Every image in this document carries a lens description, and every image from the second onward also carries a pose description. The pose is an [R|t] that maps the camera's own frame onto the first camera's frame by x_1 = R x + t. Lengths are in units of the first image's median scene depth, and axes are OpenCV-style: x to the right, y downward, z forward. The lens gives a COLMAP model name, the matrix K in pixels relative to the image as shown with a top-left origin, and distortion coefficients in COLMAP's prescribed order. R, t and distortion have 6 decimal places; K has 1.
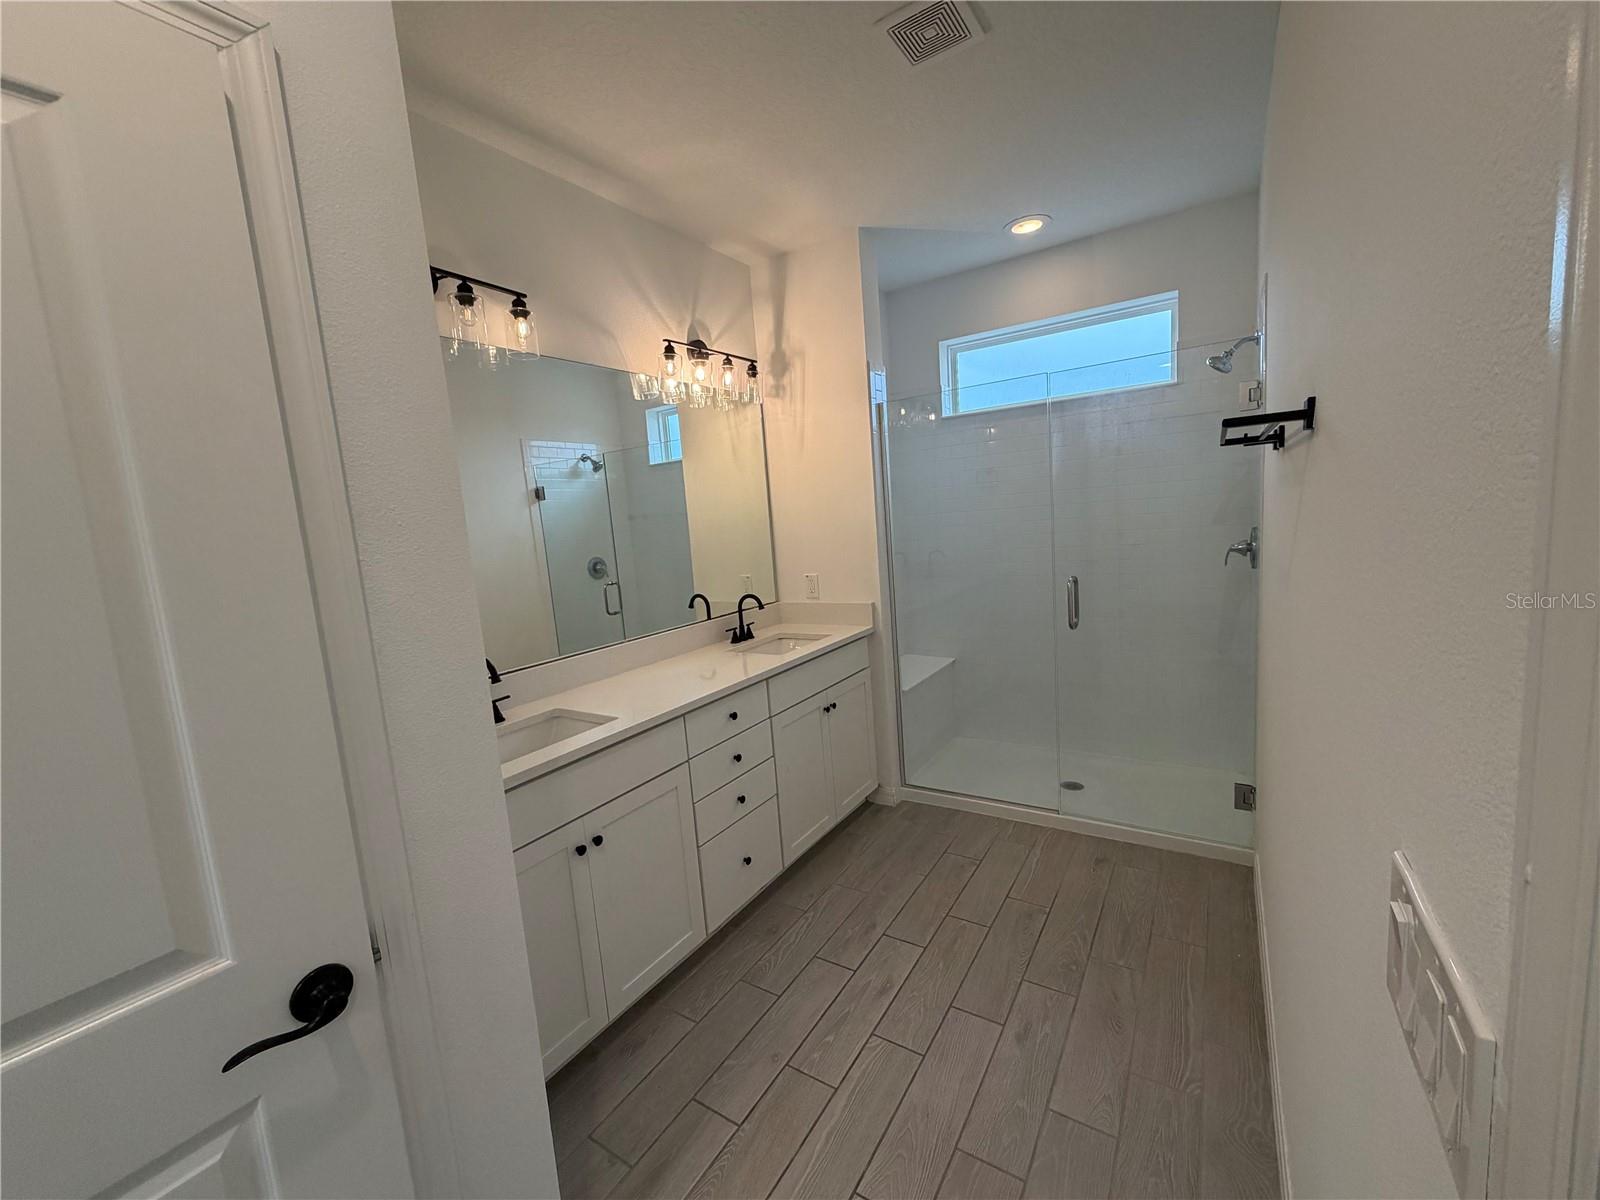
lens RADIAL K [[644.6, 0, 795.0], [0, 644.6, 604.1], [0, 0, 1]] dist [0.000632, 0.000496]
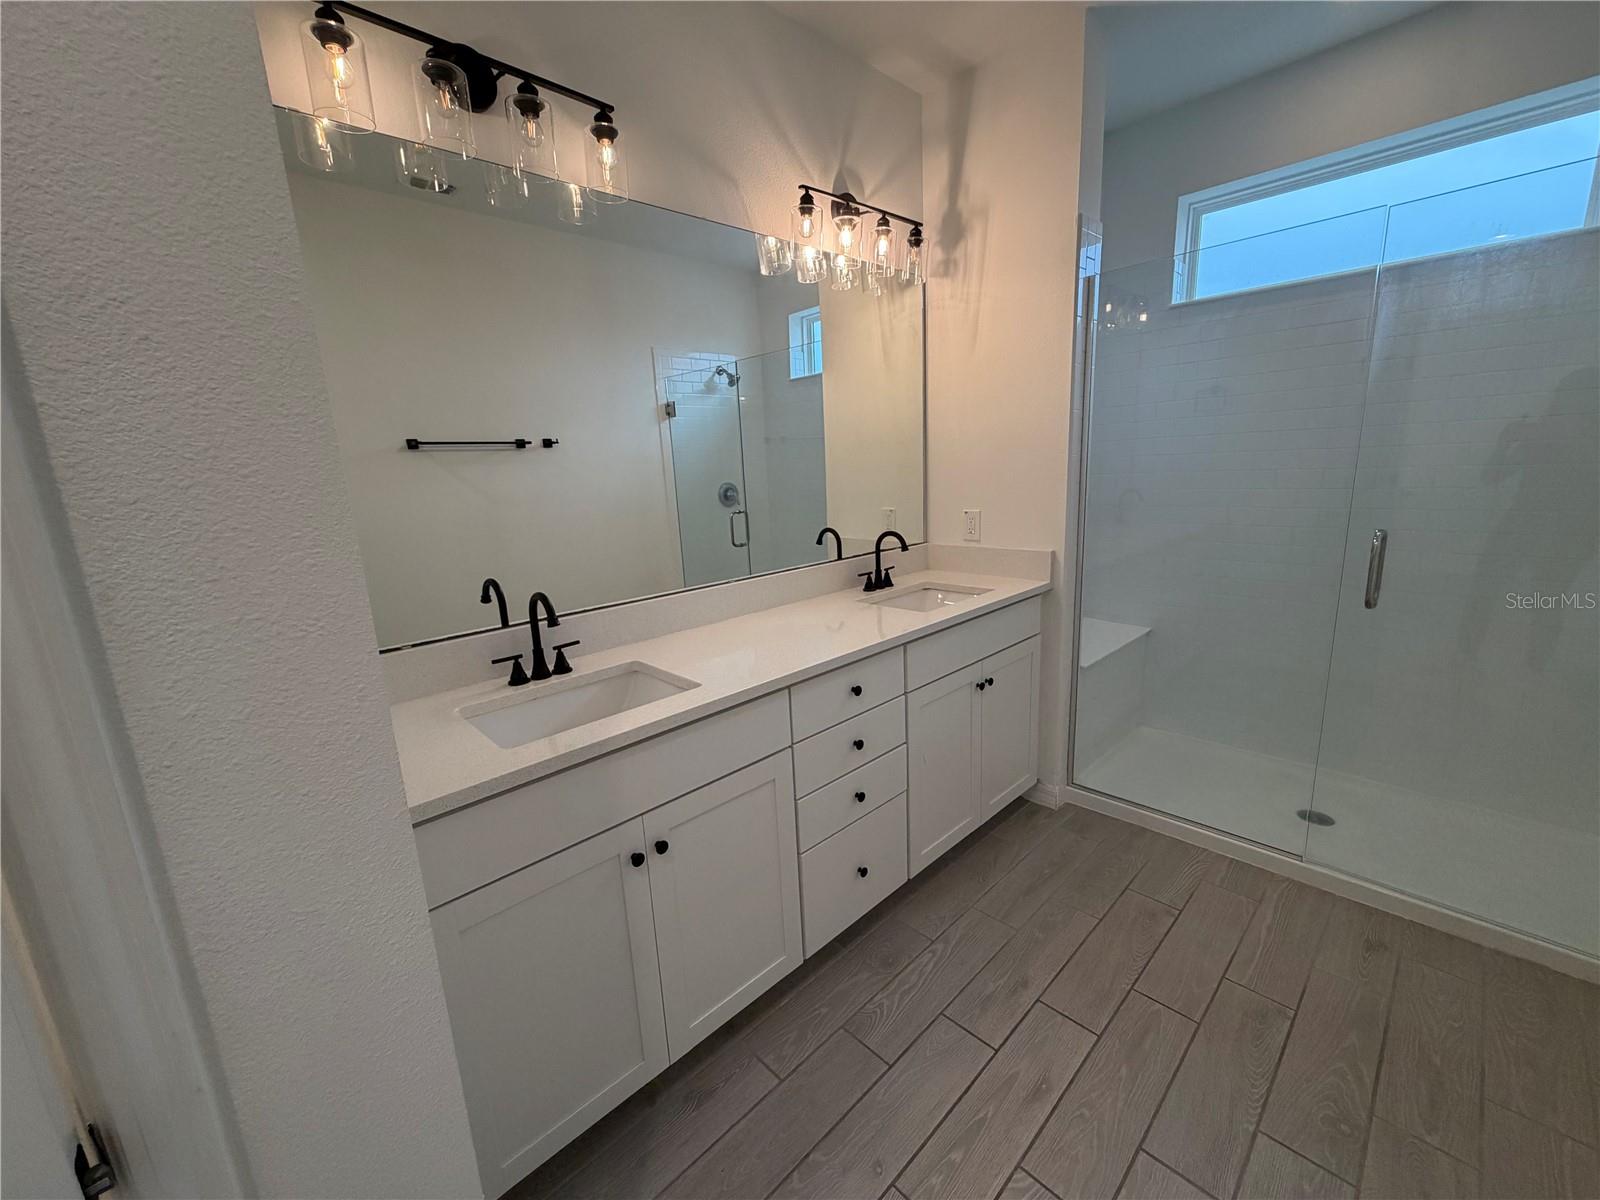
lens RADIAL K [[644.6, 0, 795.0], [0, 644.6, 604.1], [0, 0, 1]] dist [0.000632, 0.000496]
pose [[0.973751, 0.076818, -0.214260, -0.008545], [-0.055791, 0.993165, 0.102524, -0.000807], [0.220672, -0.087879, 0.971381, 0.193274]]
